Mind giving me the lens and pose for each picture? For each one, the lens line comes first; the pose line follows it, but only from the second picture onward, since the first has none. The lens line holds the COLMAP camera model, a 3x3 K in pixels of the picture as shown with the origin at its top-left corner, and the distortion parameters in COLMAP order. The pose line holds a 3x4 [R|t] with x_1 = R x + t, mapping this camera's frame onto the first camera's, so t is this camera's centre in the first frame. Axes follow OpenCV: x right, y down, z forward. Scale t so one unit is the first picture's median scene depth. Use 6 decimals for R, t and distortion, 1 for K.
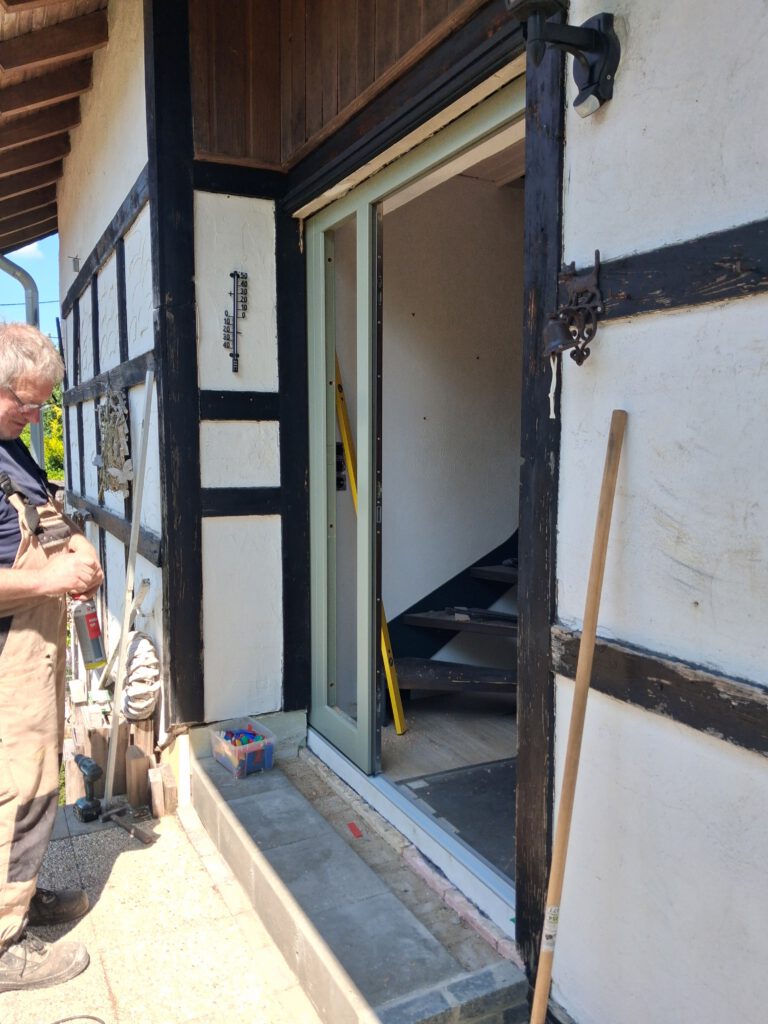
lens RADIAL K [[799.3, 0, 384.0], [0, 799.3, 512.0], [0, 0, 1]] dist [0.009097, -0.001487]
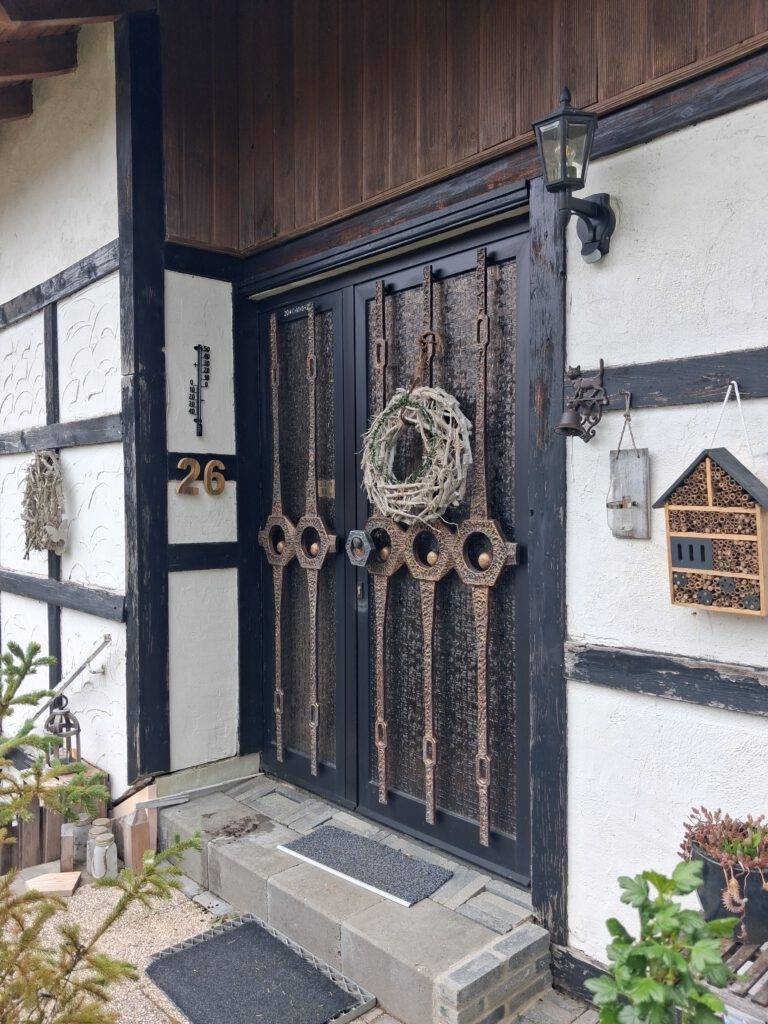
lens RADIAL K [[807.3, 0, 389.3], [0, 807.3, 517.0], [0, 0, 1]] dist [0.012643, -0.000261]
pose [[0.962607, -0.008125, 0.270780, -0.244771], [0.026666, 0.997538, -0.064865, 0.011078], [-0.269586, 0.069660, 0.960454, -0.110668]]
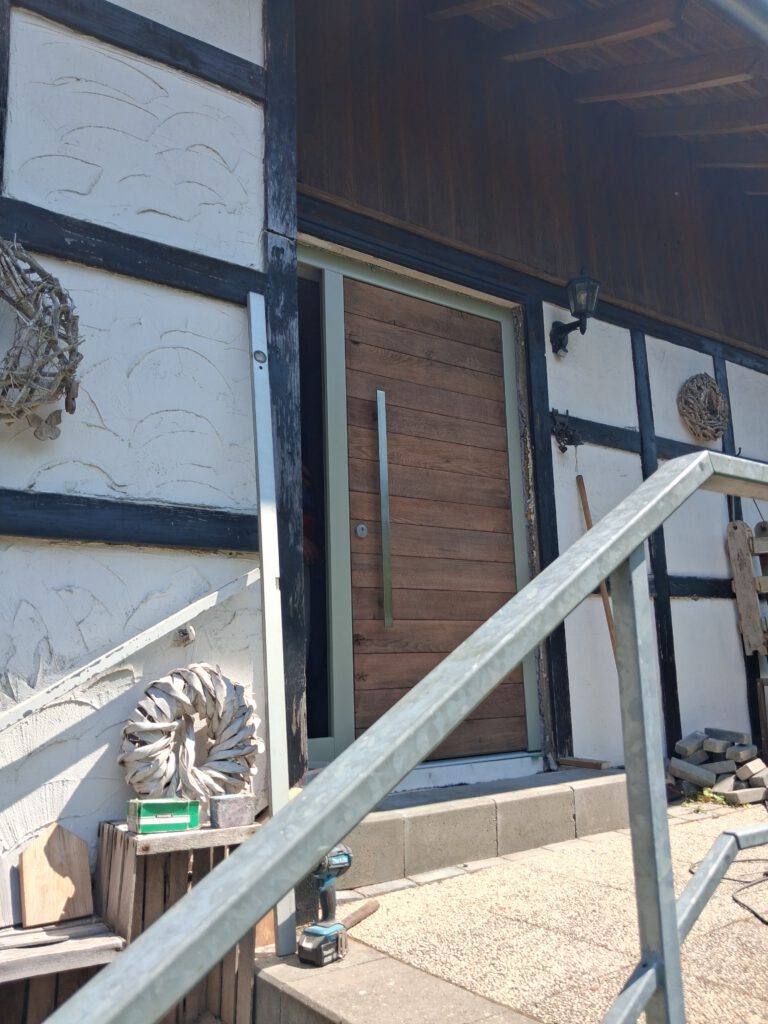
lens RADIAL K [[799.3, 0, 384.0], [0, 799.3, 512.0], [0, 0, 1]] dist [0.009097, -0.001487]
pose [[-0.136774, 0.193749, 0.971470, -1.053010], [0.123345, 0.976385, -0.177363, 0.182431], [-0.982893, 0.095567, -0.157442, 1.051902]]
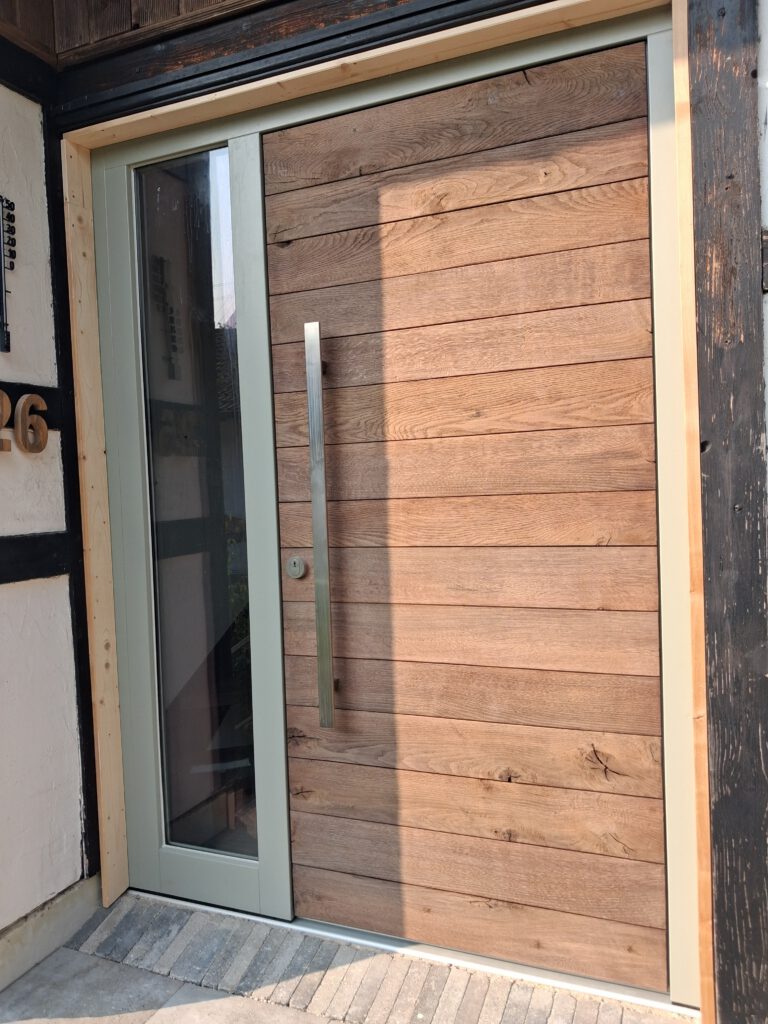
lens RADIAL K [[796.5, 0, 384.0], [0, 796.5, 512.0], [0, 0, 1]] dist [-0.007351, -0.006159]
pose [[0.767009, -0.045066, 0.640052, -0.376723], [0.093057, 0.994797, -0.041471, 0.003233], [-0.634853, 0.091371, 0.767211, 0.360142]]
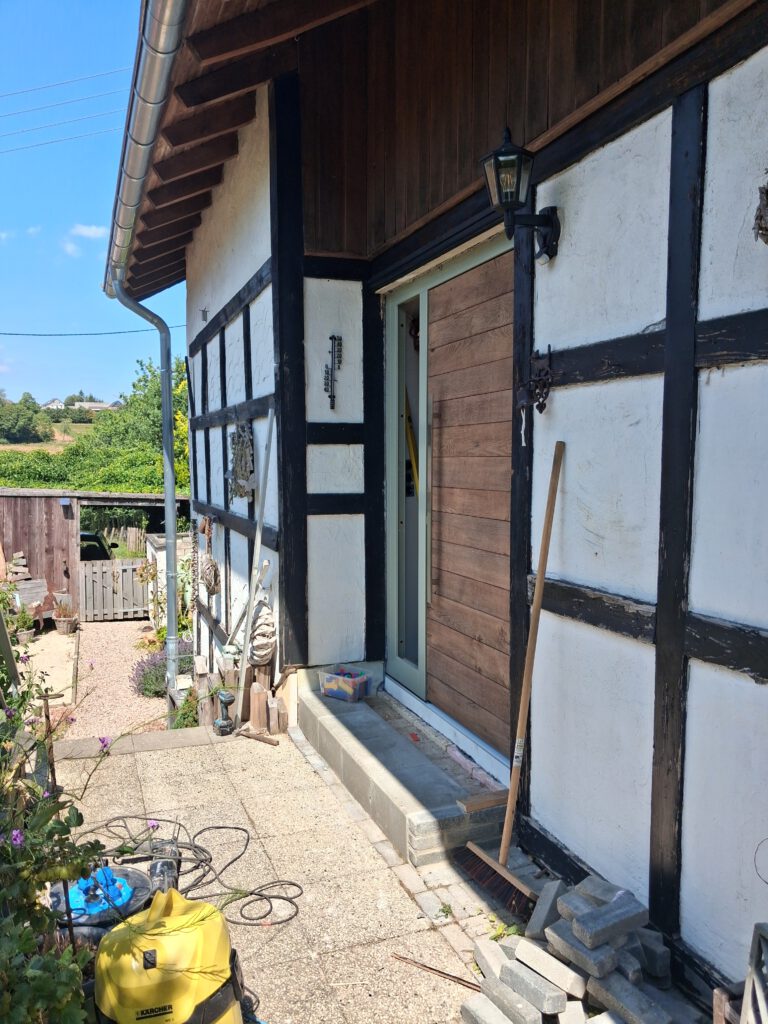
lens RADIAL K [[820.2, 0, 382.9], [0, 820.2, 521.5], [0, 0, 1]] dist [0.094088, -0.165094]
pose [[0.993024, 0.006432, -0.117733, 0.068607], [-0.007729, 0.999914, -0.010570, 0.032705], [0.117655, 0.011406, 0.992989, -0.397397]]
